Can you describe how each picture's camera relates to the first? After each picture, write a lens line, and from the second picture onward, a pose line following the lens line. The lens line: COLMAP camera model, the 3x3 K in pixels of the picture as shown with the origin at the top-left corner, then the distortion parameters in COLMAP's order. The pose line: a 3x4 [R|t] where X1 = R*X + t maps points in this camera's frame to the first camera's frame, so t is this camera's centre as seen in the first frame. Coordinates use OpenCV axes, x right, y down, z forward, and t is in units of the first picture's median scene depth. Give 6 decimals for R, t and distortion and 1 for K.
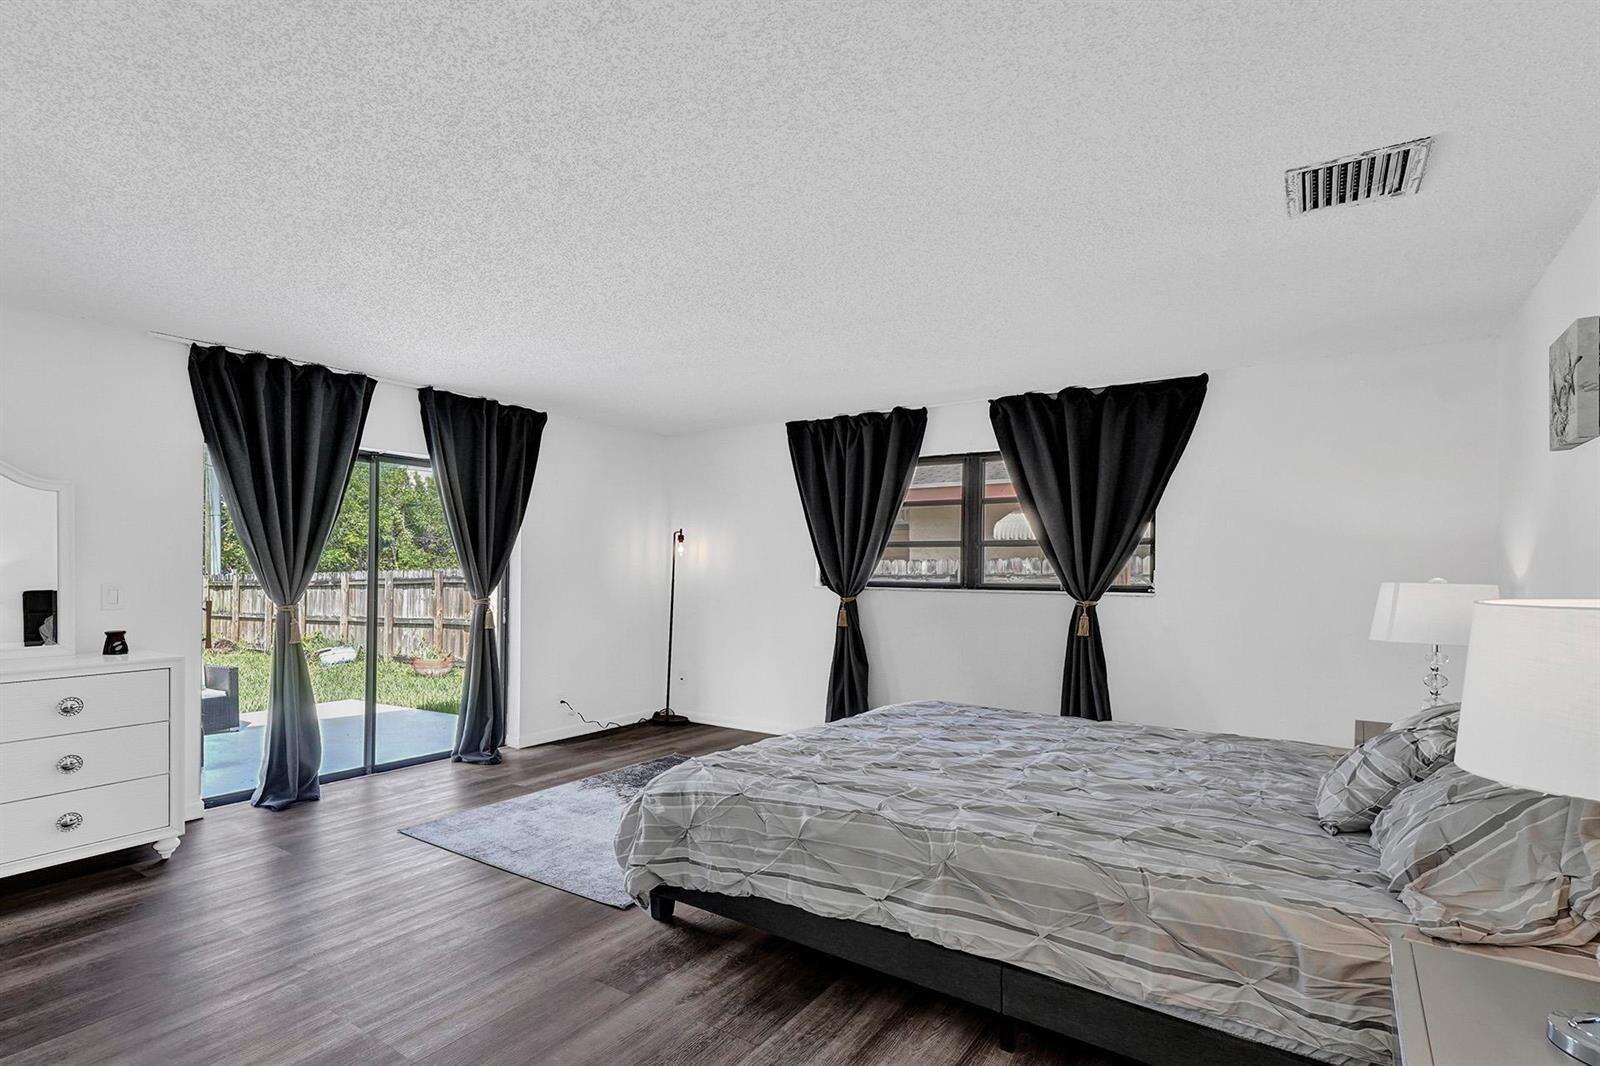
lens RADIAL K [[676.2, 0, 708.1], [0, 676.2, 557.3], [0, 0, 1]] dist [0.009719, 0.000395]
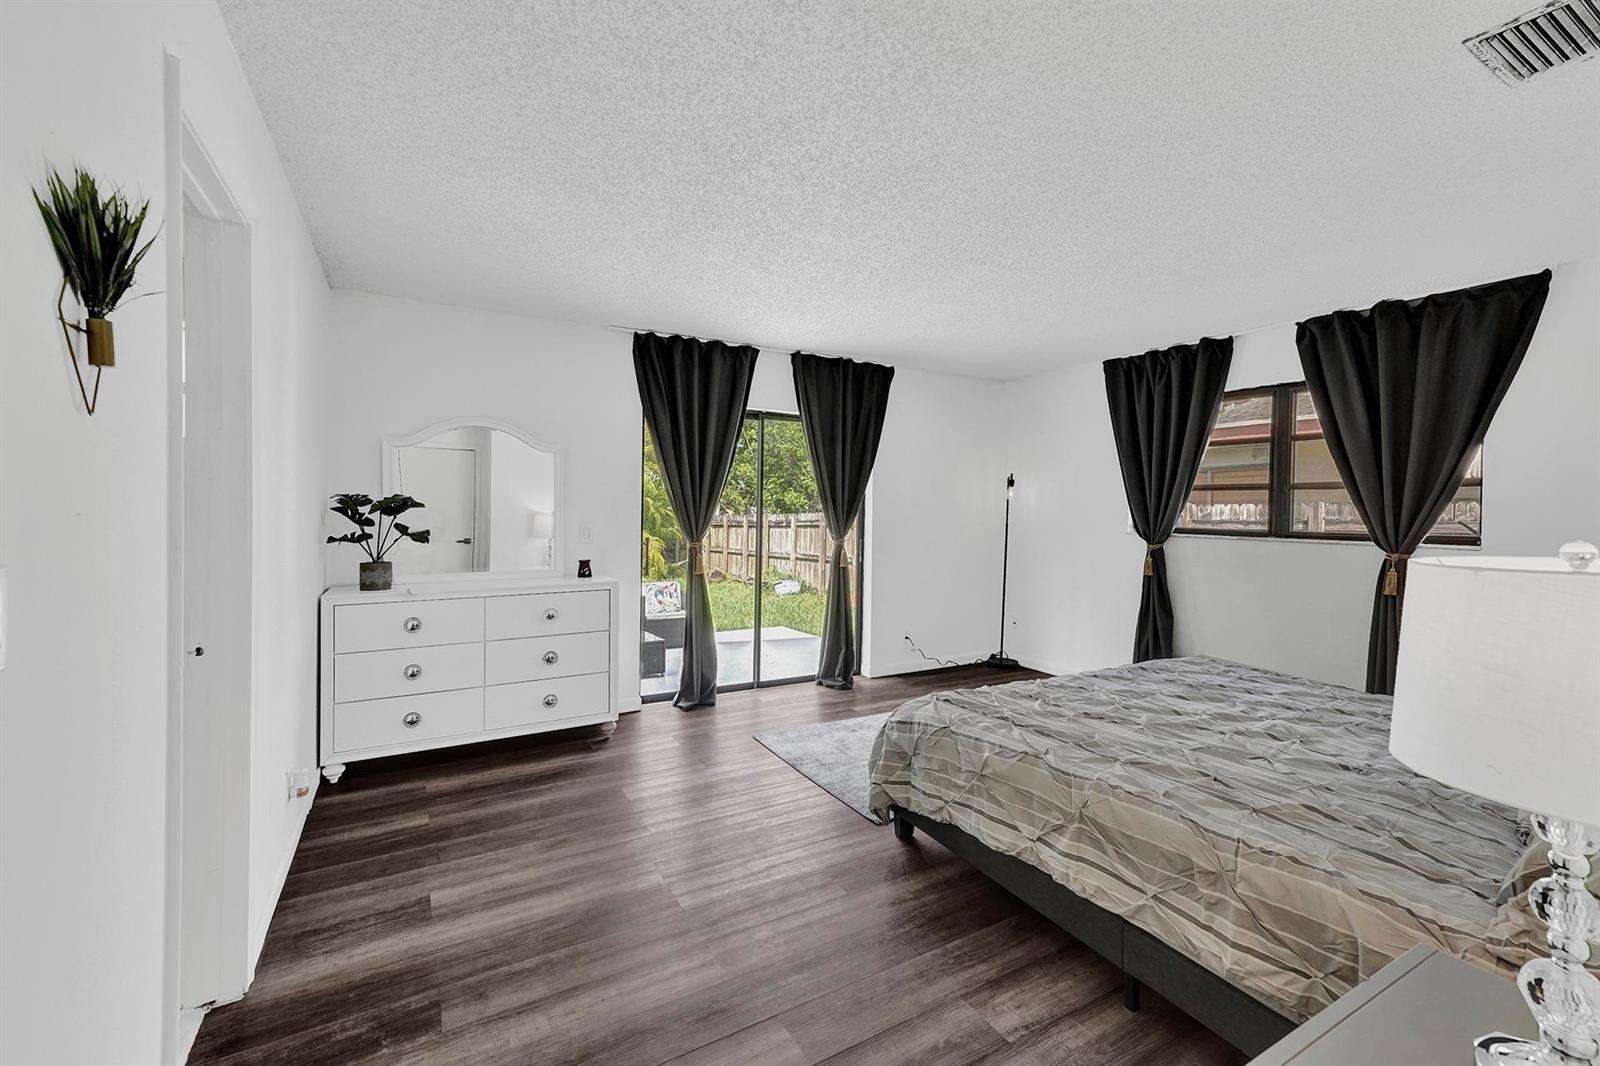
lens RADIAL K [[652.1, 0, 825.8], [0, 652.1, 505.2], [0, 0, 1]] dist [0.009693, 0.001220]
pose [[0.934657, -0.001946, -0.355545, 0.147636], [0.003942, 0.999980, 0.004888, -0.002363], [0.355528, -0.005970, 0.934646, -0.013259]]
